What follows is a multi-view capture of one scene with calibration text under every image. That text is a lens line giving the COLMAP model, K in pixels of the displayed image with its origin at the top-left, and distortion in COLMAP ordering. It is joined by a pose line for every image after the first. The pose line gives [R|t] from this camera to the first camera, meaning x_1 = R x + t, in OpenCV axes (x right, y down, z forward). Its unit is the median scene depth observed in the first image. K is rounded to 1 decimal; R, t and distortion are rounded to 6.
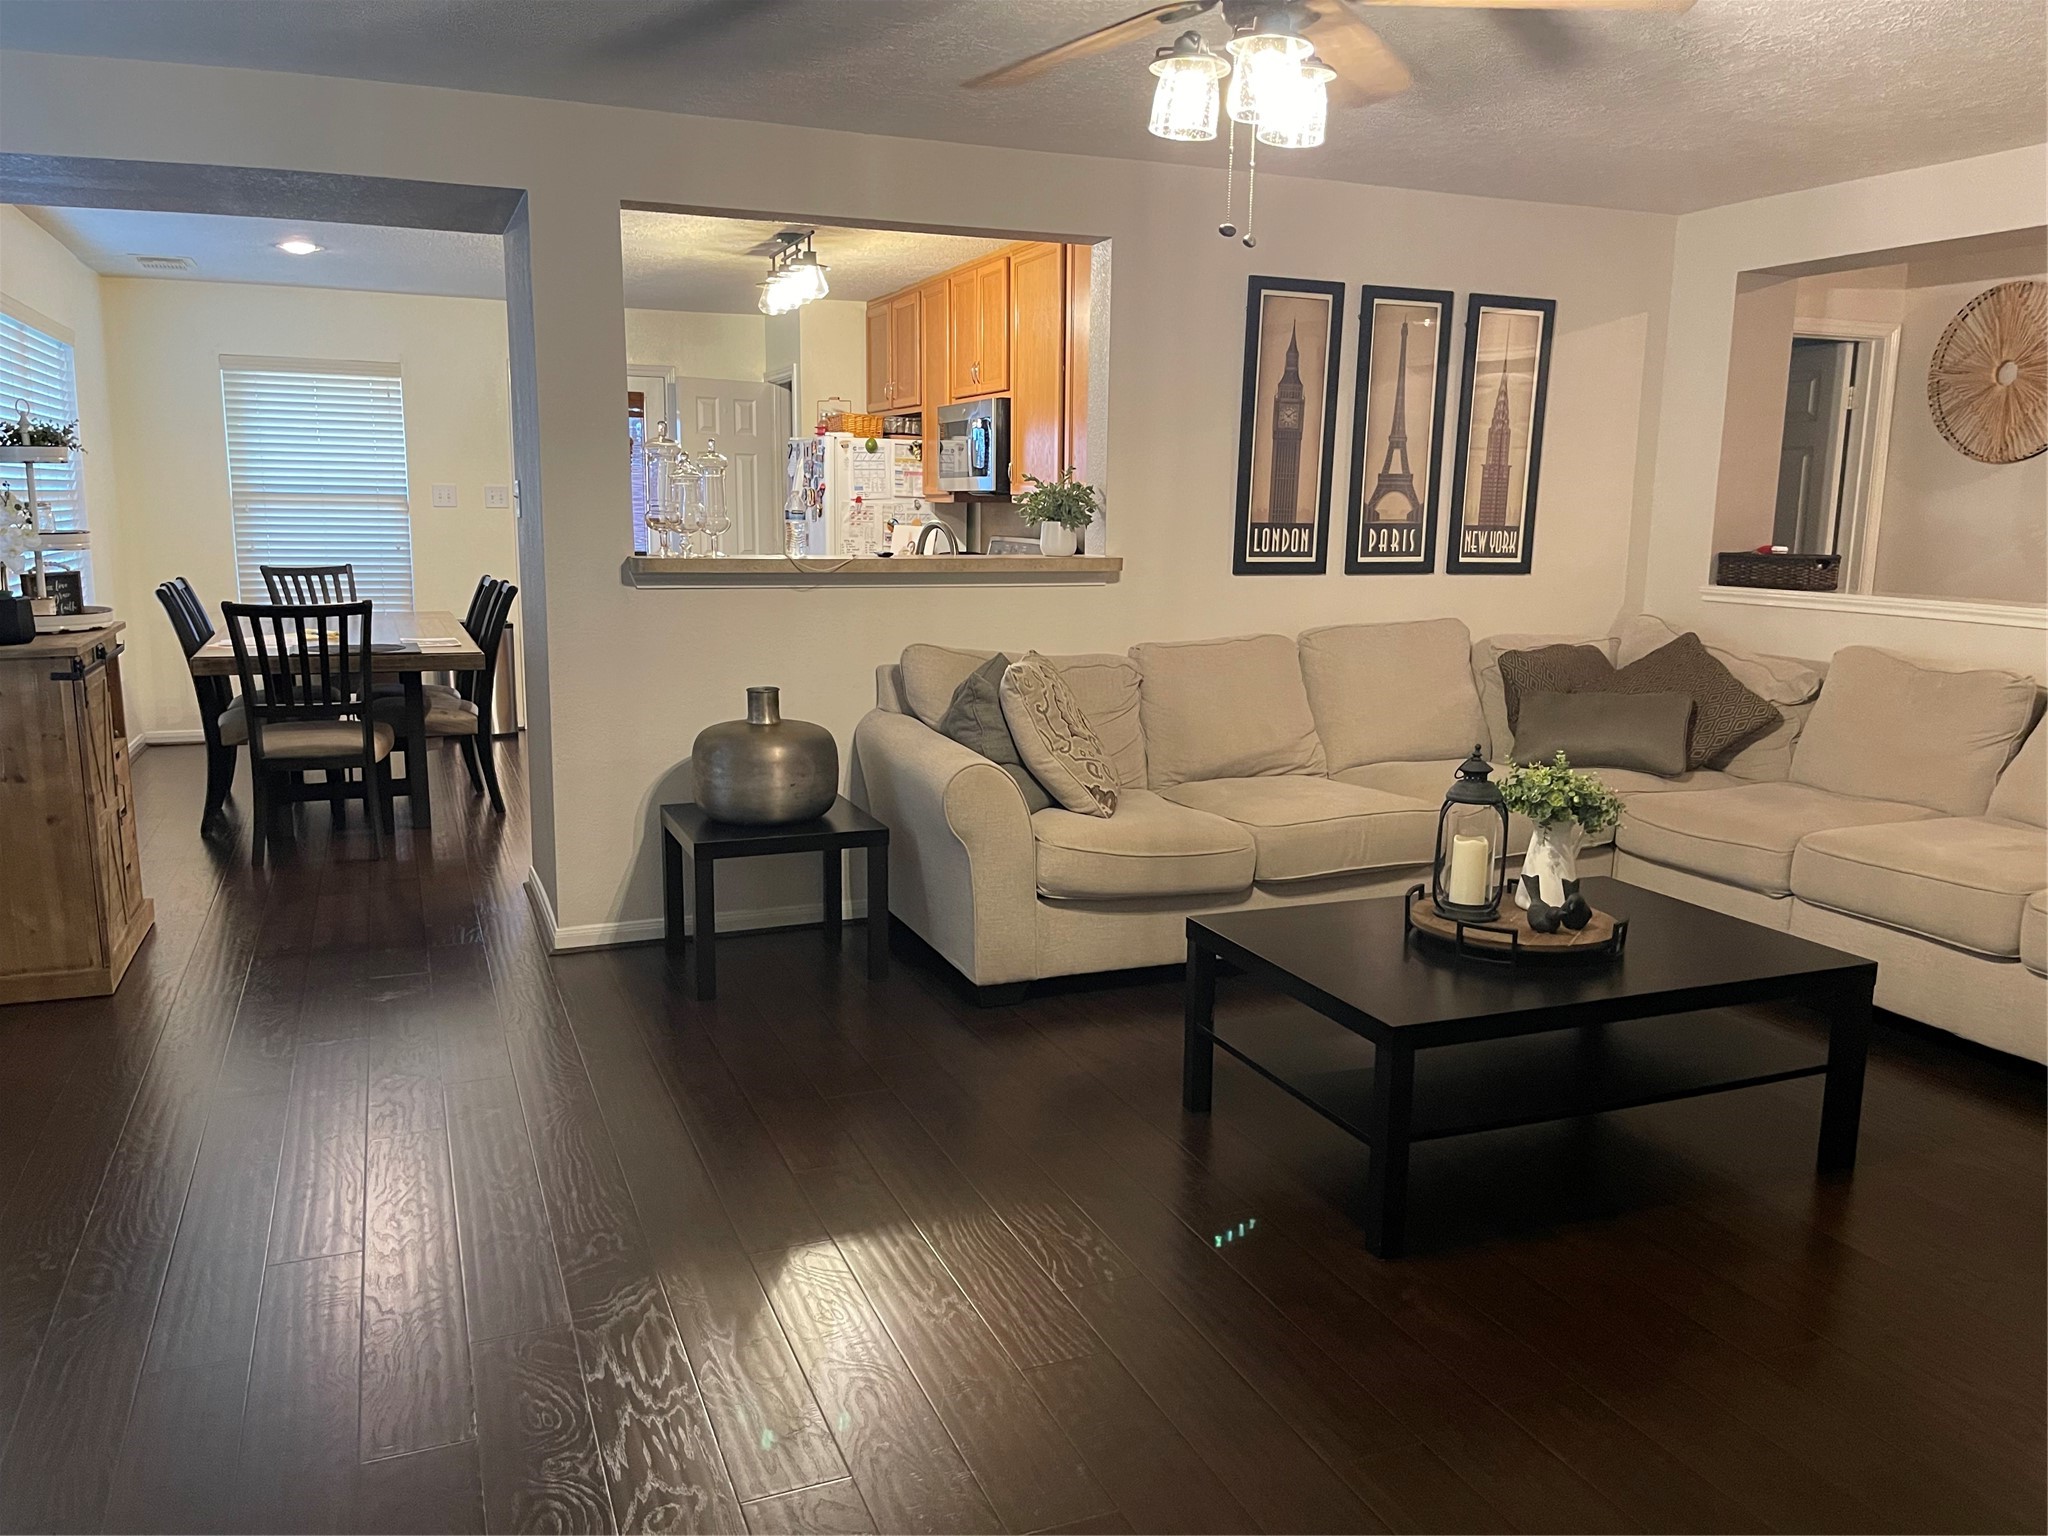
lens RADIAL K [[1542.6, 0, 1020.5], [0, 1542.6, 781.9], [0, 0, 1]] dist [0.080823, -0.105613]
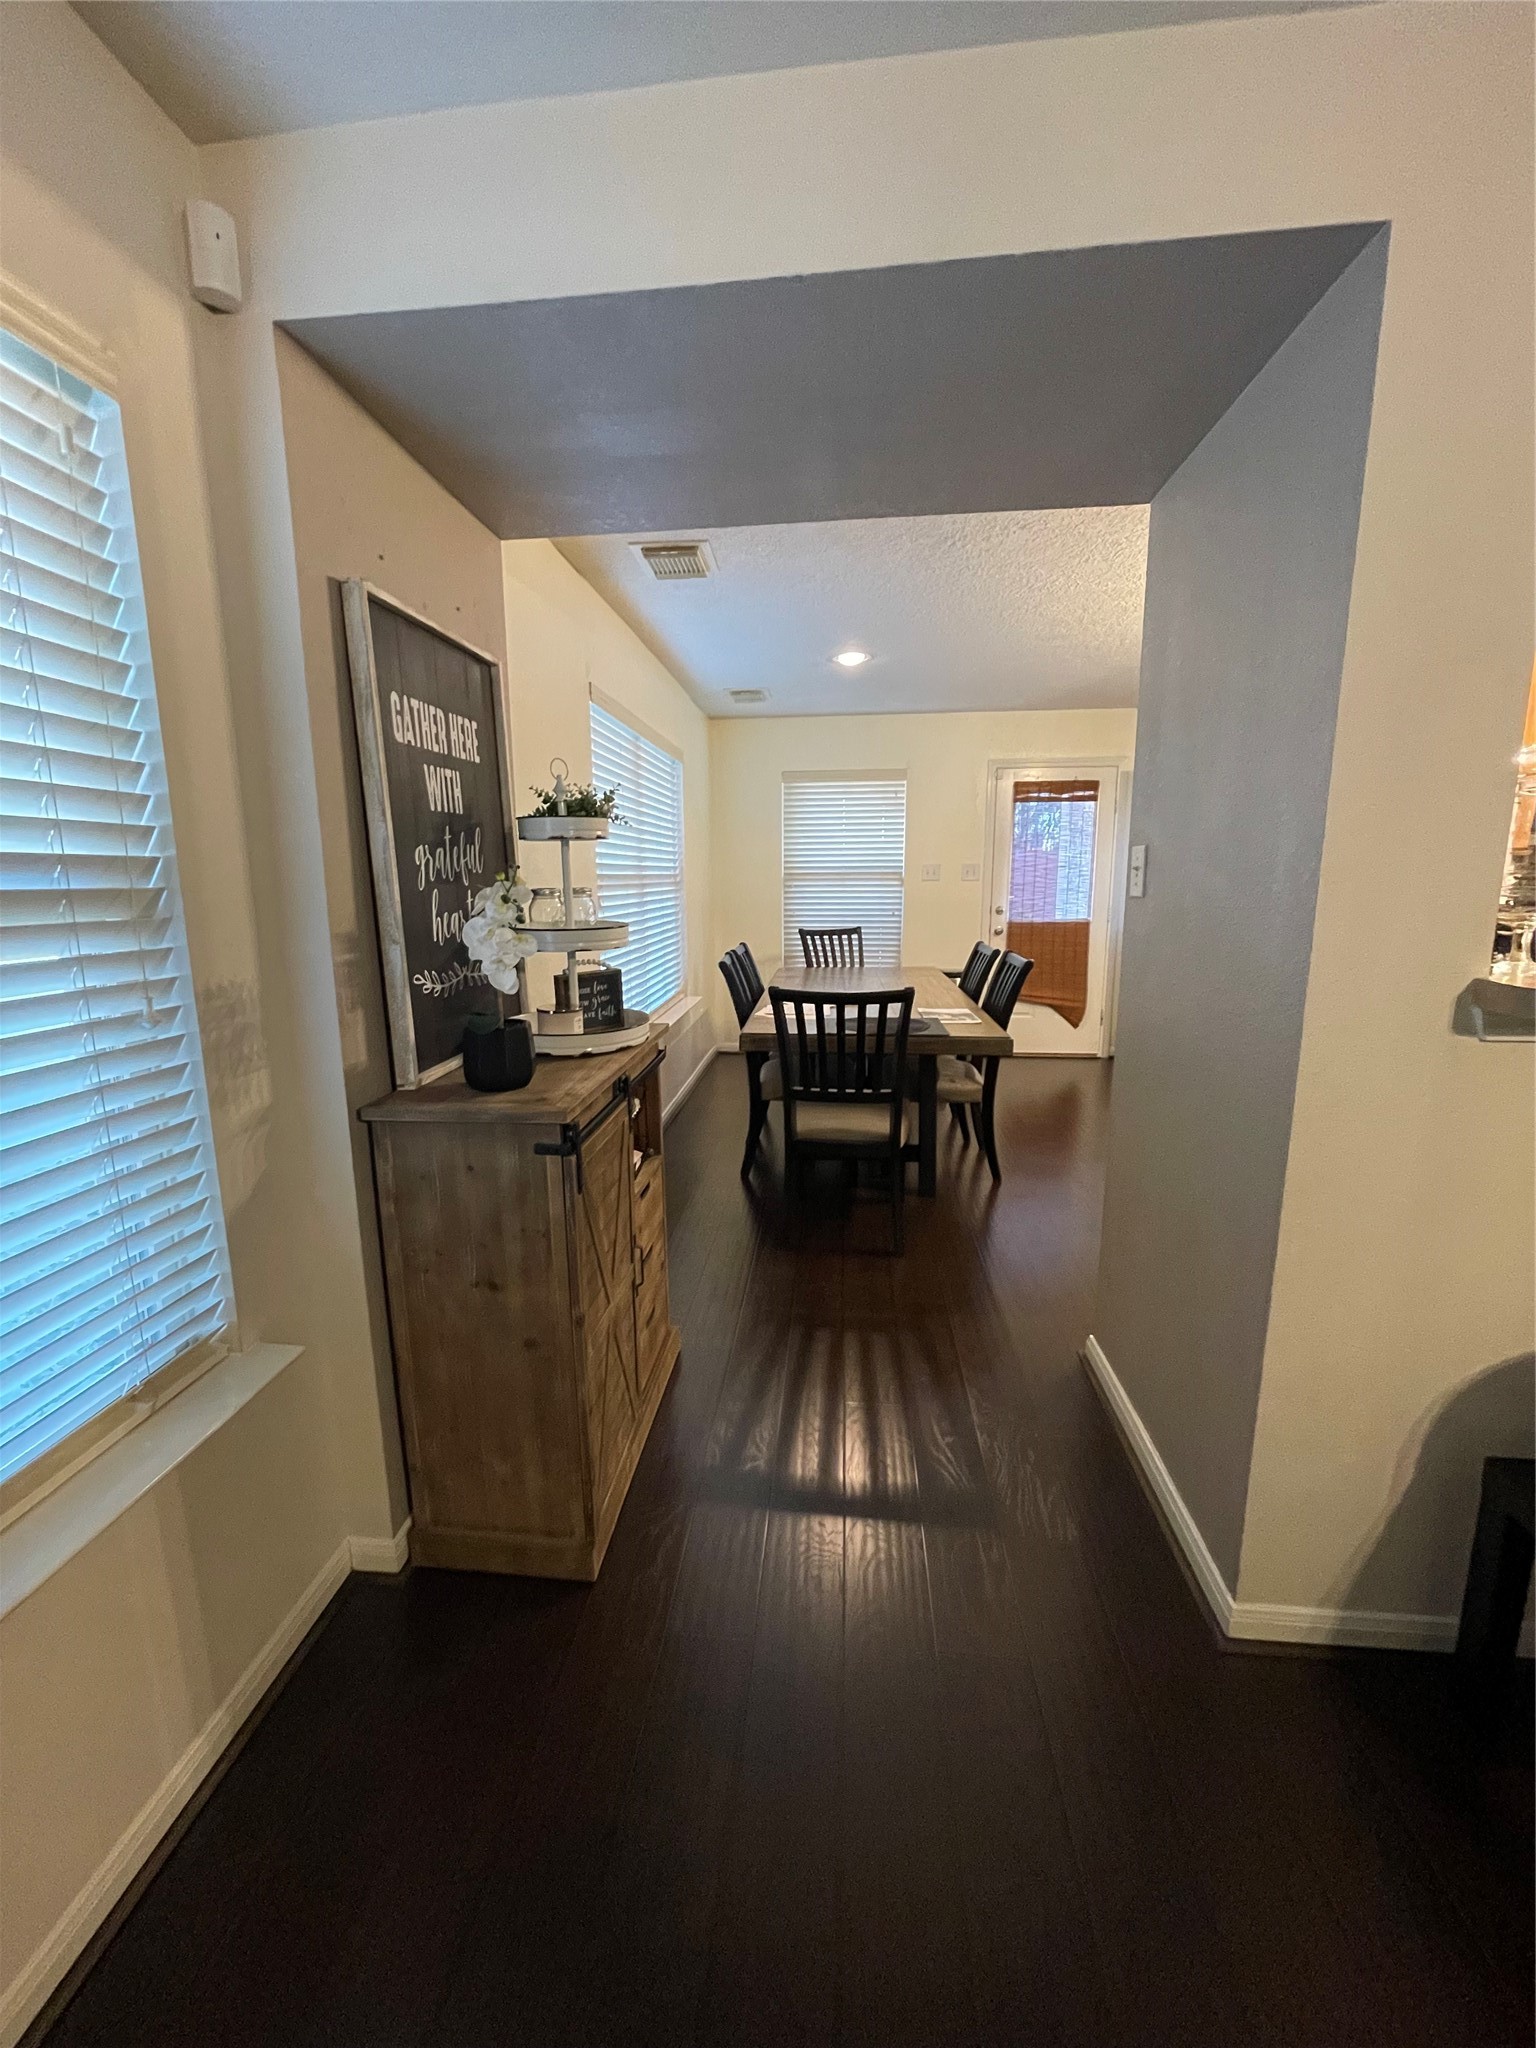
lens RADIAL K [[830.6, 0, 753.4], [0, 830.6, 1021.4], [0, 0, 1]] dist [0.001757, 0.000011]
pose [[0.881075, 0.063604, -0.468681, -0.296227], [-0.064817, 0.997805, 0.013560, -0.105973], [0.468515, 0.018431, 0.883263, 0.579288]]
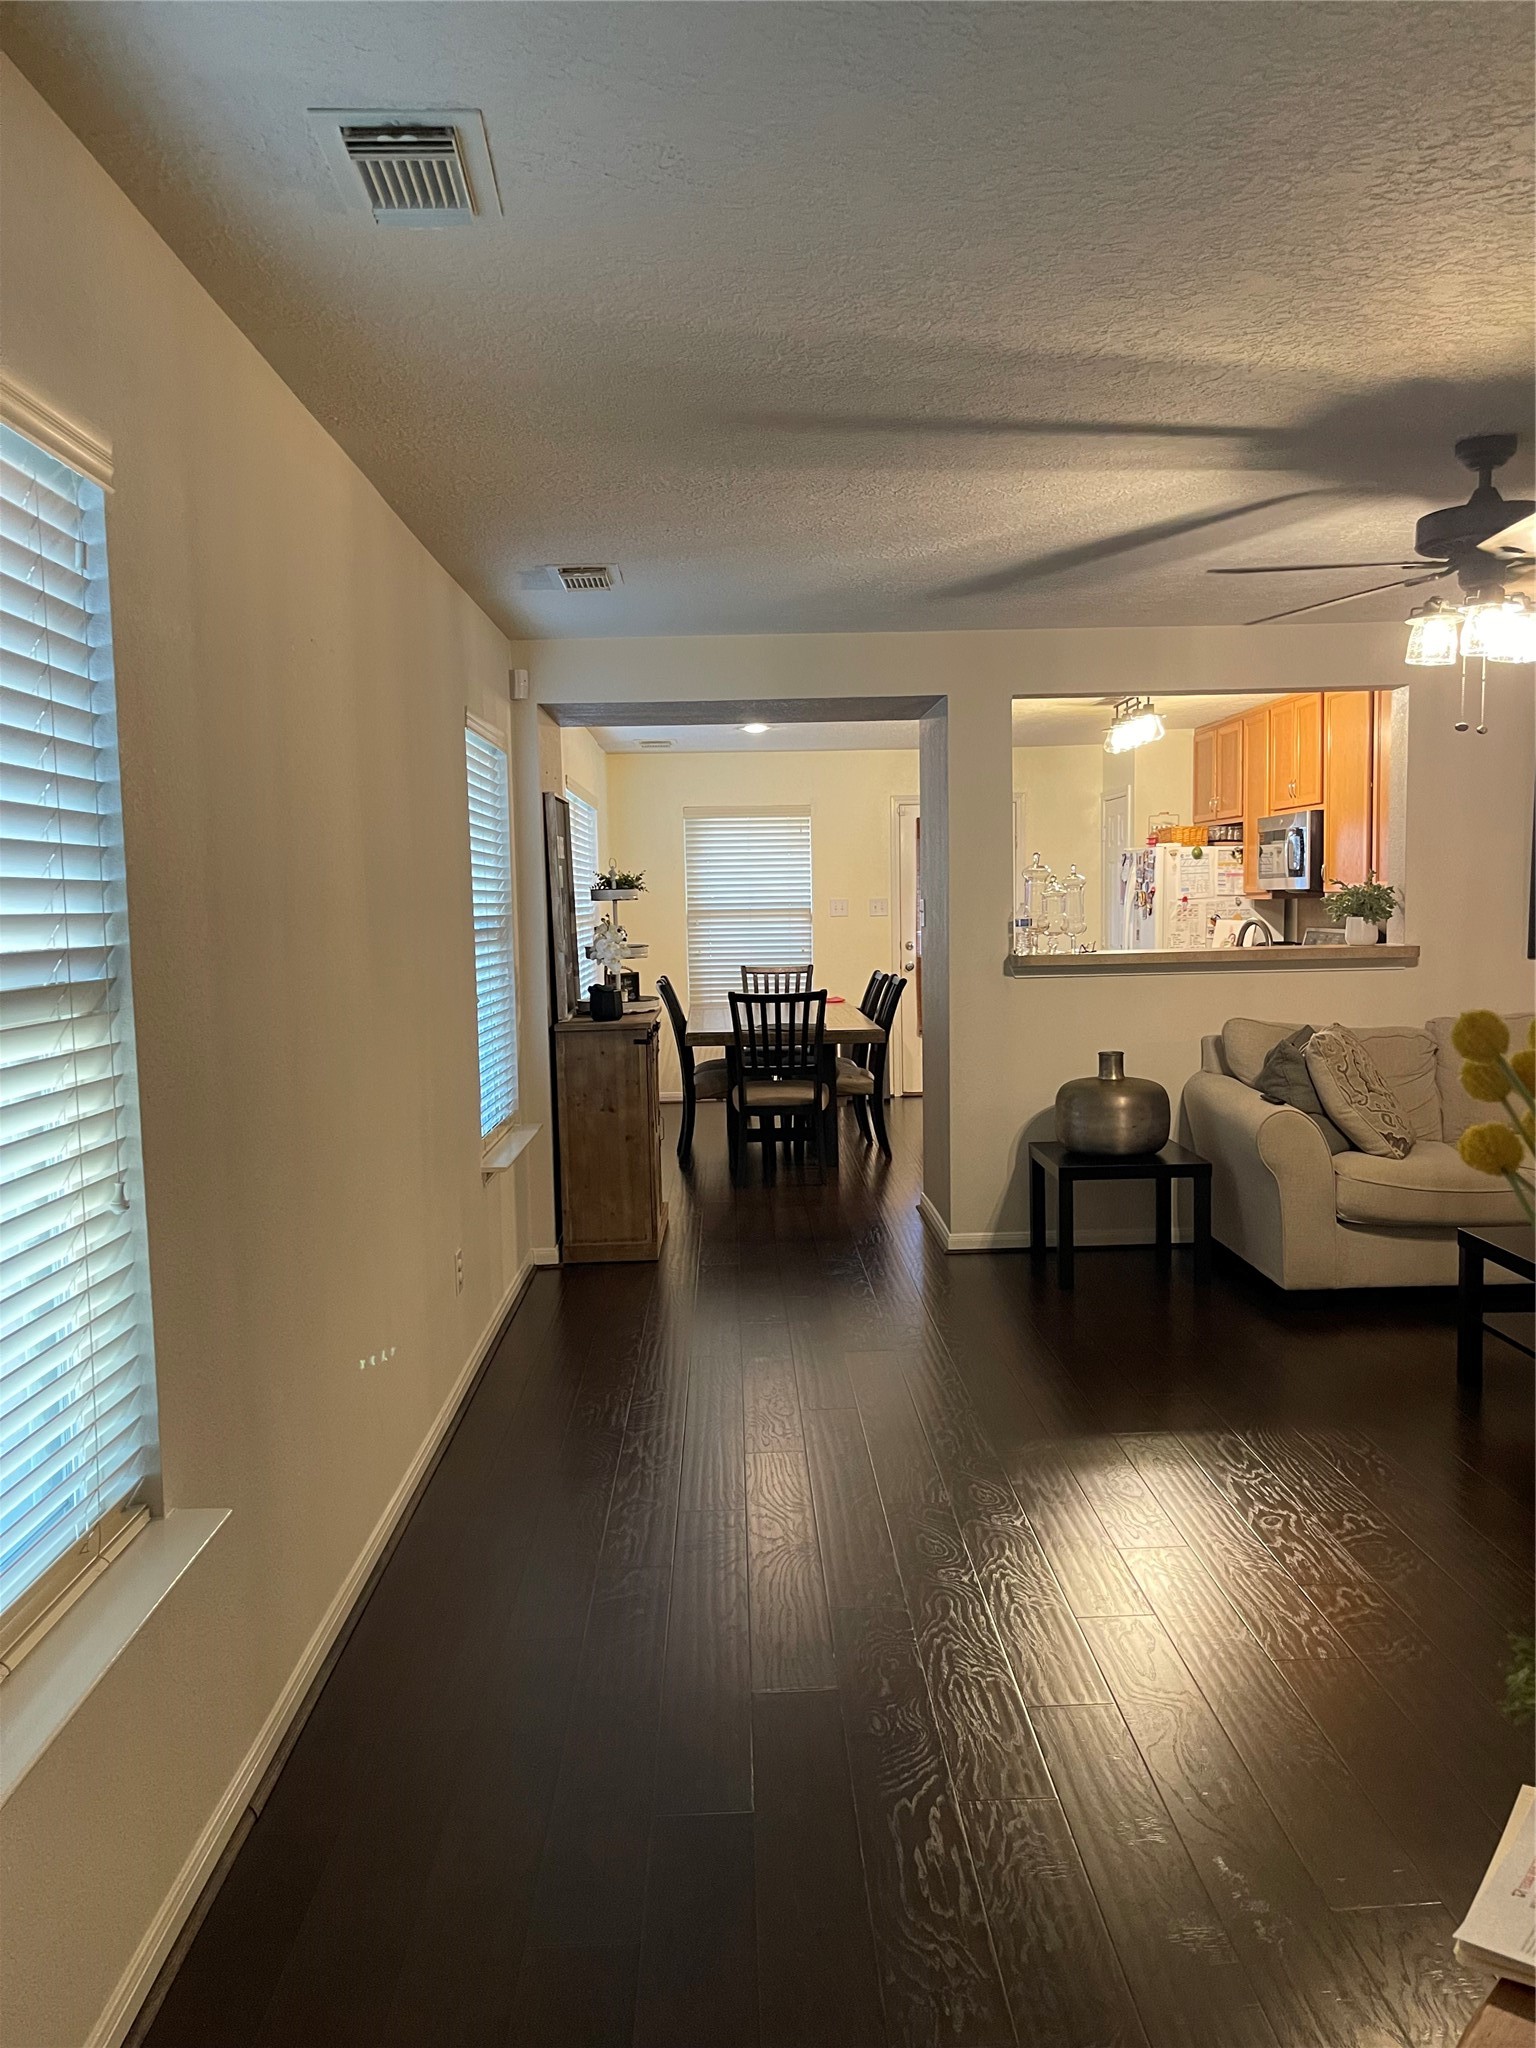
lens RADIAL K [[1542.6, 0, 776.8], [0, 1542.6, 1037.2], [0, 0, 1]] dist [0.080823, -0.105613]
pose [[0.937508, 0.001156, -0.347962, 0.019310], [-0.031220, 0.996241, -0.080807, 0.034862], [0.346561, 0.086621, 0.934020, -0.267206]]
